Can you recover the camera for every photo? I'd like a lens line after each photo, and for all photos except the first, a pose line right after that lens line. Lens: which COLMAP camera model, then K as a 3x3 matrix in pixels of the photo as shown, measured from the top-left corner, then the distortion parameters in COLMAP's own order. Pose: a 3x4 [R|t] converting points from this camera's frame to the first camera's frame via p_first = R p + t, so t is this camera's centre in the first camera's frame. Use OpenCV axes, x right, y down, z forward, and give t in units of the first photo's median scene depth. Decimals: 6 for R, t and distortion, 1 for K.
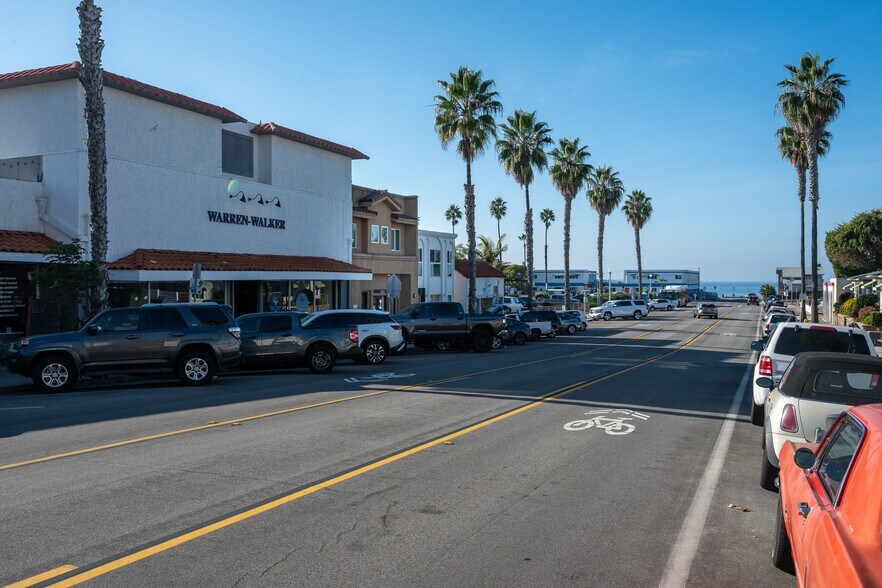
lens RADIAL K [[736.5, 0, 425.6], [0, 736.5, 292.9], [0, 0, 1]] dist [-0.006087, -0.006131]
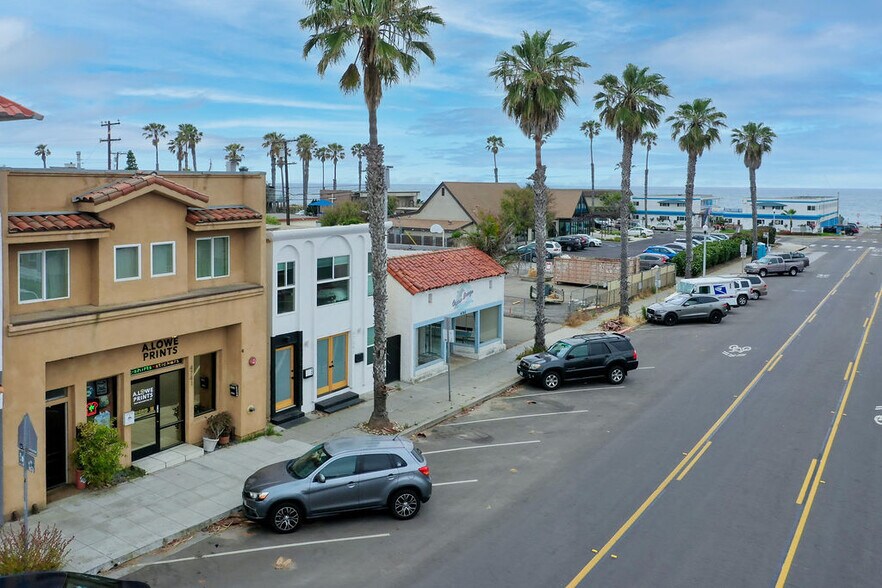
lens RADIAL K [[736.5, 0, 437.9], [0, 736.5, 207.9], [0, 0, 1]] dist [-0.006087, -0.006131]
pose [[0.989551, 0.013990, -0.143506, 0.145219], [-0.011803, 0.999801, 0.016080, -0.088589], [0.143703, -0.014218, 0.989519, 0.382631]]
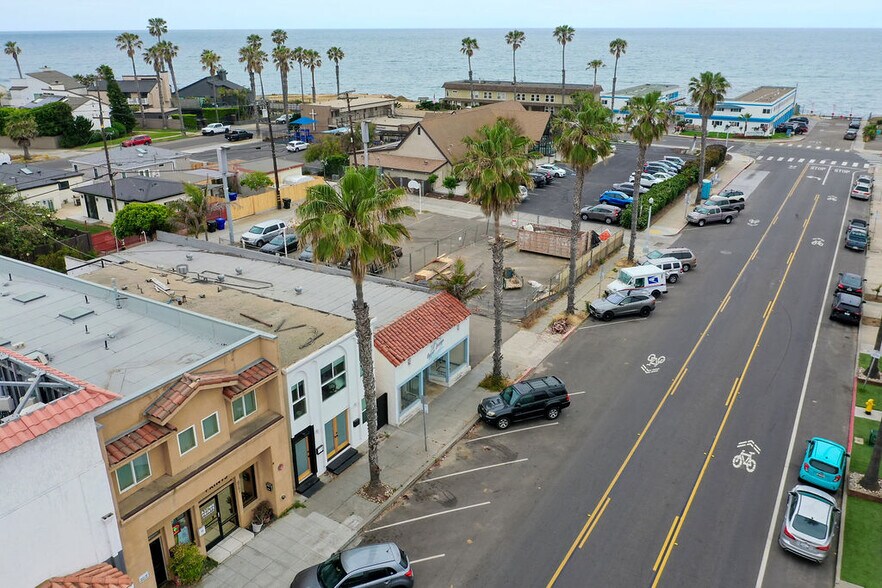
lens RADIAL K [[703.8, 0, 447.7], [0, 703.8, 293.6], [0, 0, 1]] dist [-0.014073, 0.000518]
pose [[0.994946, 0.033824, -0.094542, 0.158299], [0.000327, 0.940456, 0.339915, -0.298536], [0.100410, -0.338228, 0.935692, 0.328591]]
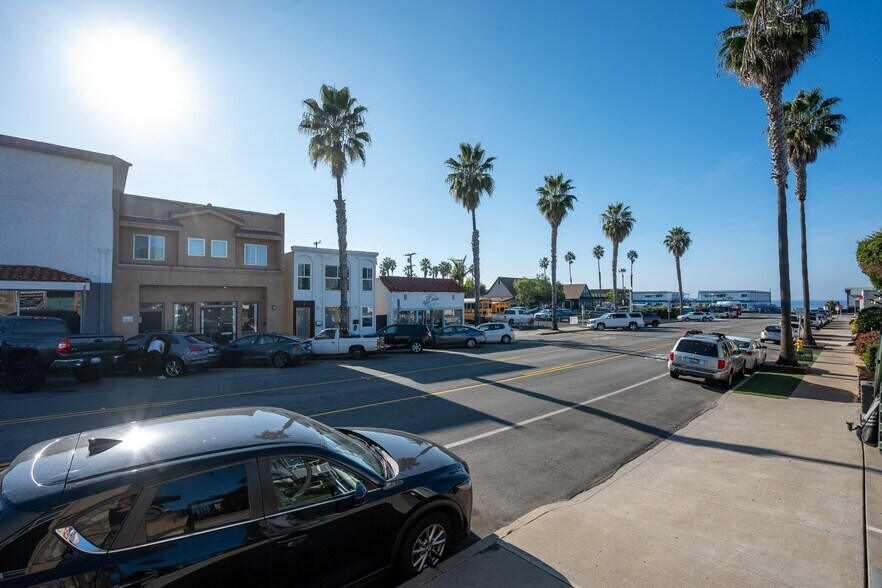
lens RADIAL K [[369.3, 0, 442.0], [0, 369.3, 293.4], [0, 0, 1]] dist [-0.002868, -0.000648]
pose [[0.916815, -0.009071, -0.399208, 0.316796], [-0.004815, 0.999418, -0.033767, 0.000493], [0.399282, 0.032881, 0.916238, 0.469278]]
